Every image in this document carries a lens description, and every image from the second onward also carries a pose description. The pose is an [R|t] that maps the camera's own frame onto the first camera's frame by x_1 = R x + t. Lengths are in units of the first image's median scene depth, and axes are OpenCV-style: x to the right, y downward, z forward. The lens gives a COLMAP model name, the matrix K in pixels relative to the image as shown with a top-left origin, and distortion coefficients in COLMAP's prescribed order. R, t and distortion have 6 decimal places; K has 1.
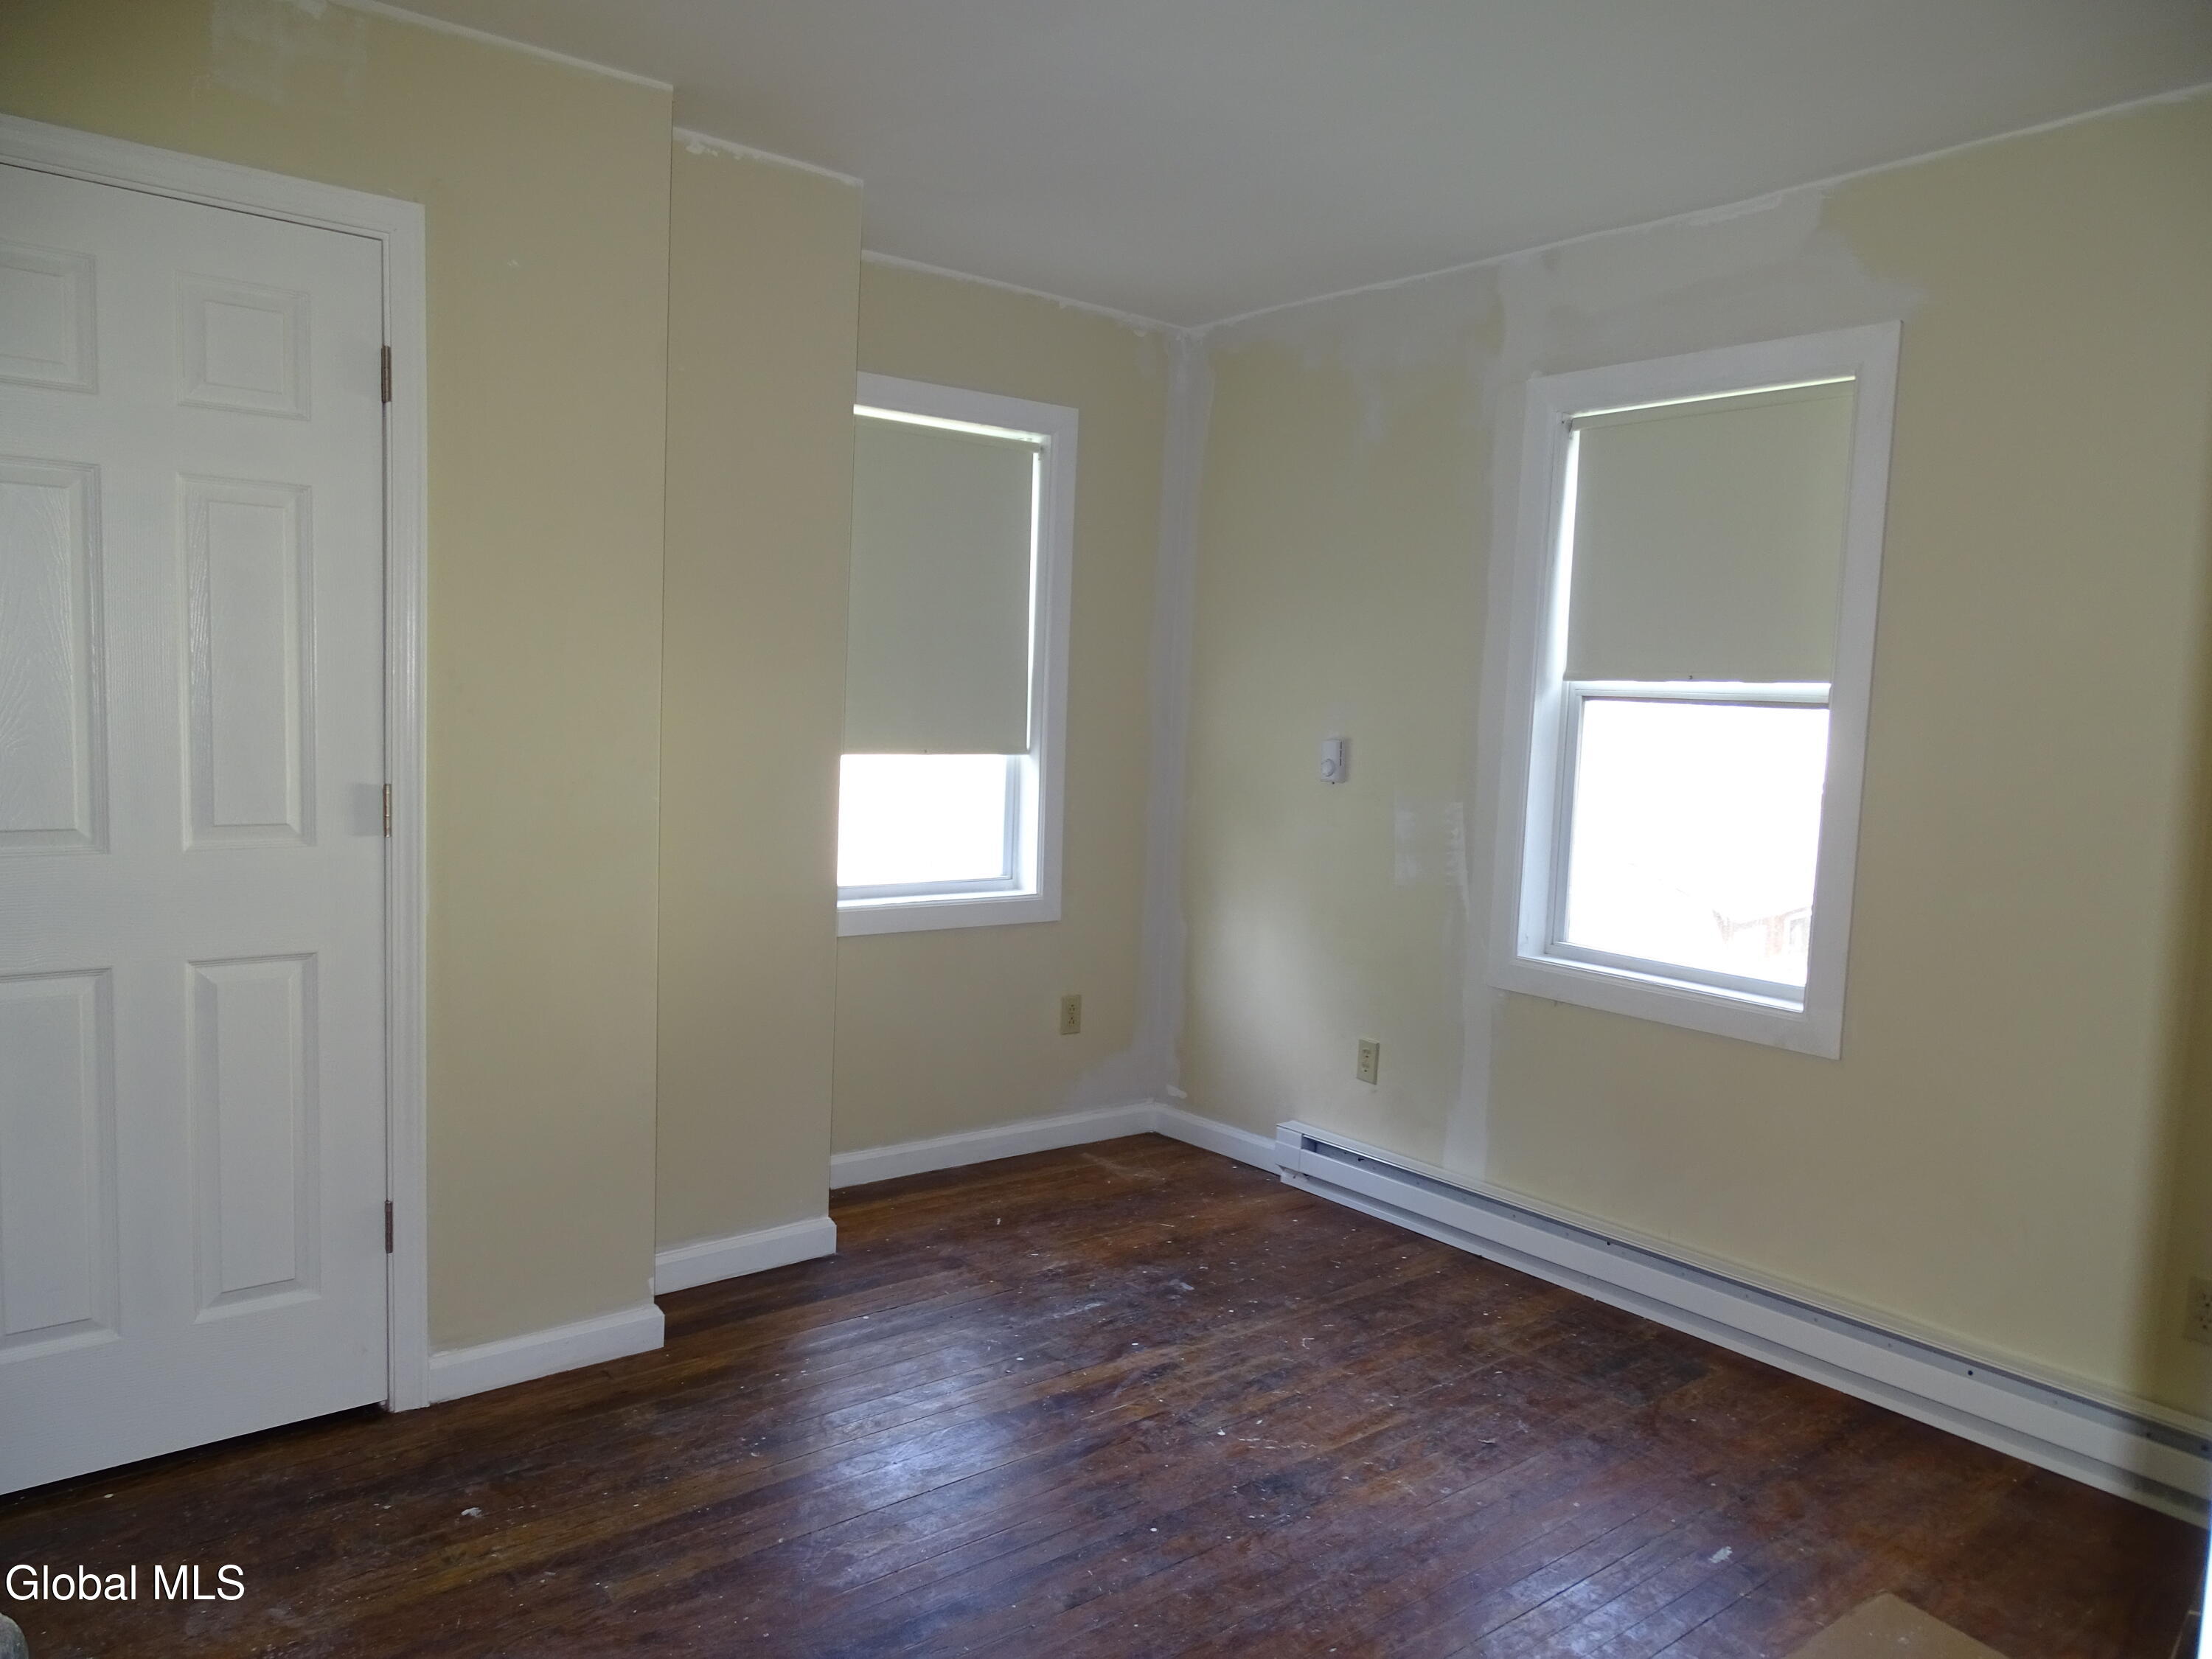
lens RADIAL K [[1545.2, 0, 1106.0], [0, 1545.2, 829.5], [0, 0, 1]] dist [0.004610, -0.003027]
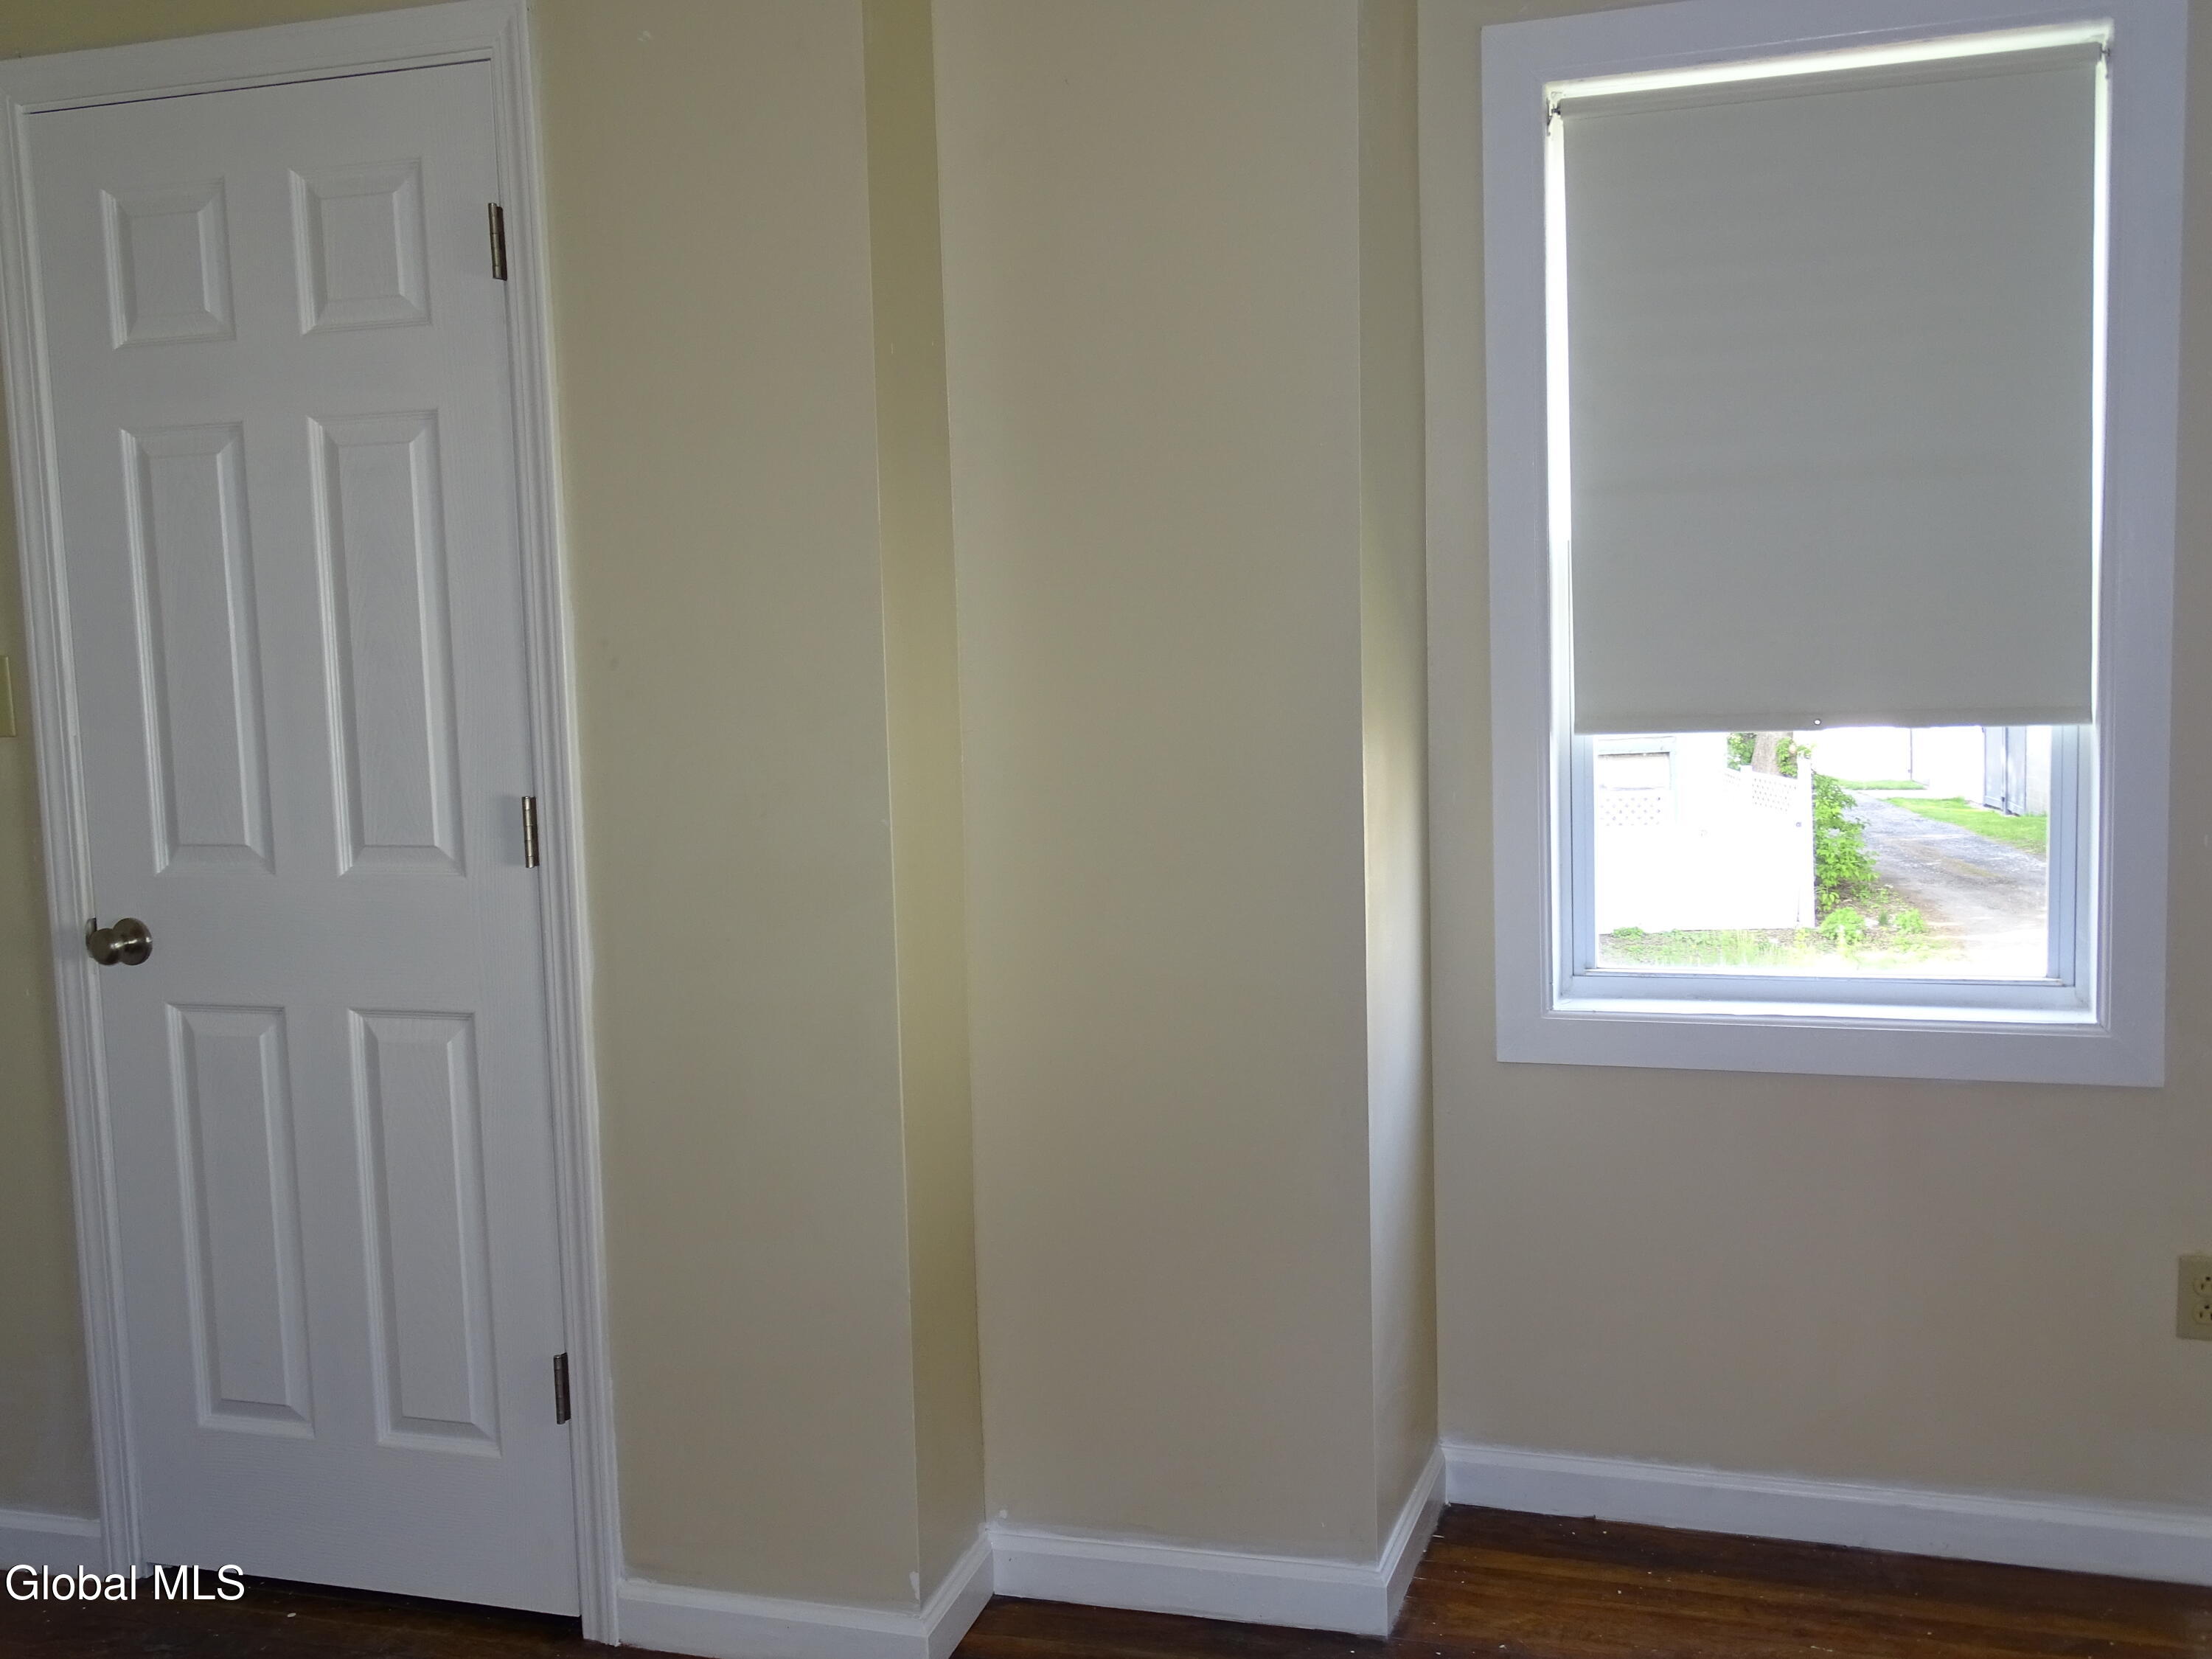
lens RADIAL K [[2162.6, 0, 1106.0], [0, 2162.6, 829.5], [0, 0, 1]] dist [-0.001206, -0.000586]
pose [[0.546090, 0.037803, -0.836873, 0.550123], [-0.019553, 0.999284, 0.032380, -0.052315], [0.837498, -0.001319, 0.546438, 0.658358]]
